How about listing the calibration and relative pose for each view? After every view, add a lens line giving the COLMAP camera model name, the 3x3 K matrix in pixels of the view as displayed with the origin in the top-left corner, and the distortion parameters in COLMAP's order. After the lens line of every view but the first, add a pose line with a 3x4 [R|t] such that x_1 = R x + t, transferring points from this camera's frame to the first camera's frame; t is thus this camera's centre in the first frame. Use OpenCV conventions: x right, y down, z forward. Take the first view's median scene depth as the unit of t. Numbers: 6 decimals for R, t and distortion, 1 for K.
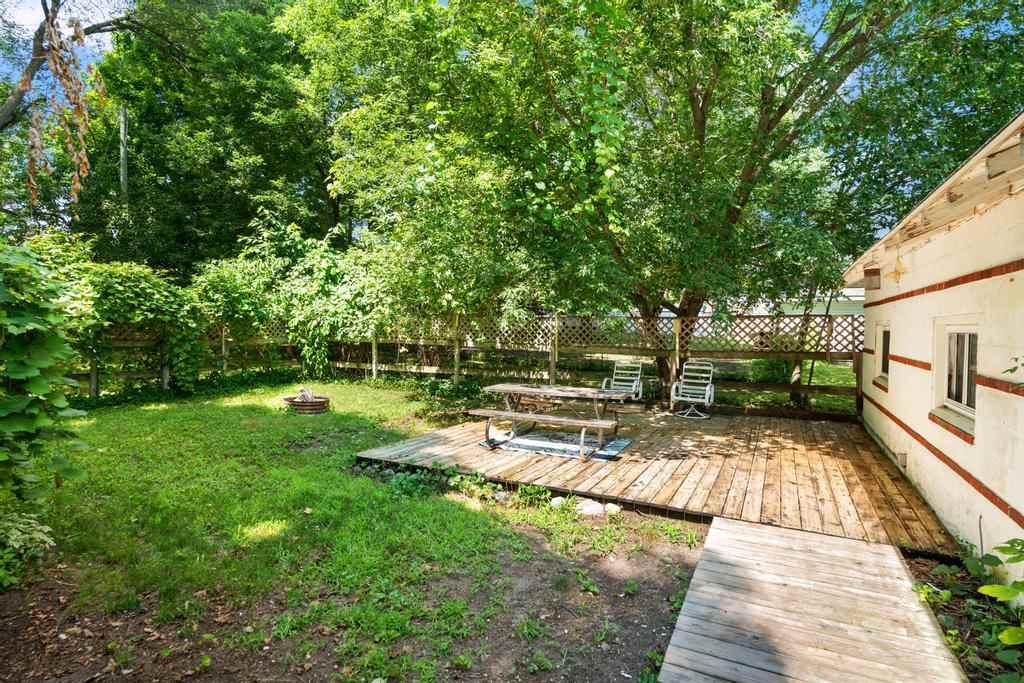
lens RADIAL K [[529.6, 0, 510.7], [0, 529.6, 341.2], [0, 0, 1]] dist [0.000055, 0.000131]
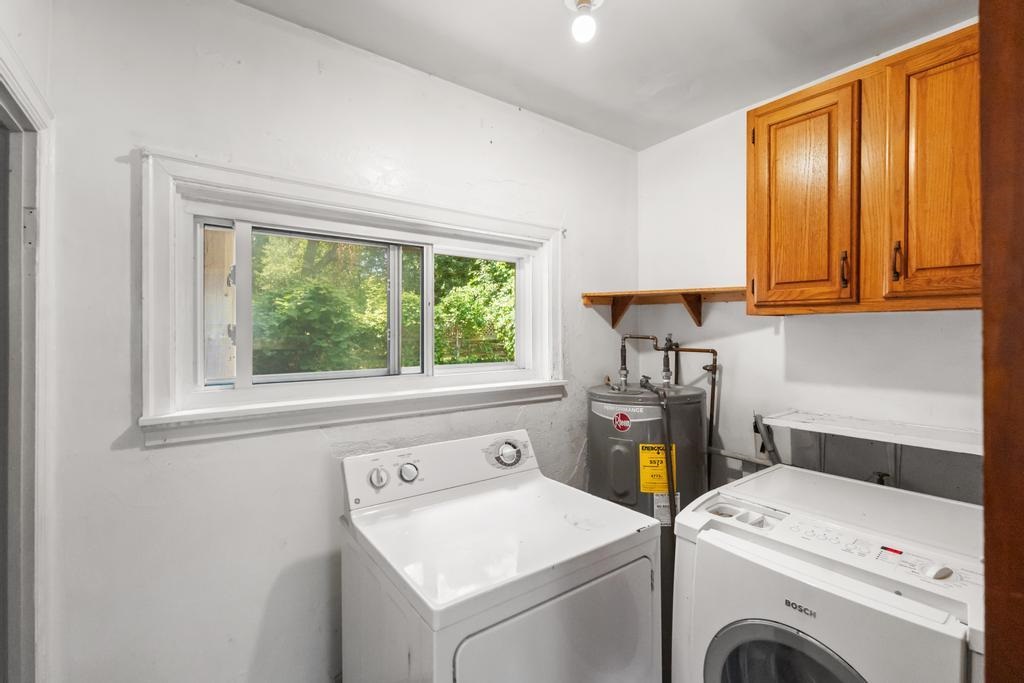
lens RADIAL K [[461.8, 0, 512.0], [0, 461.8, 336.1], [0, 0, 1]] dist [-0.001645, 0.000150]
pose [[0.896118, -0.009344, -0.443717, 0.206700], [-0.001004, 0.999733, -0.023081, 0.023924], [0.443815, 0.021128, 0.895870, -0.158691]]
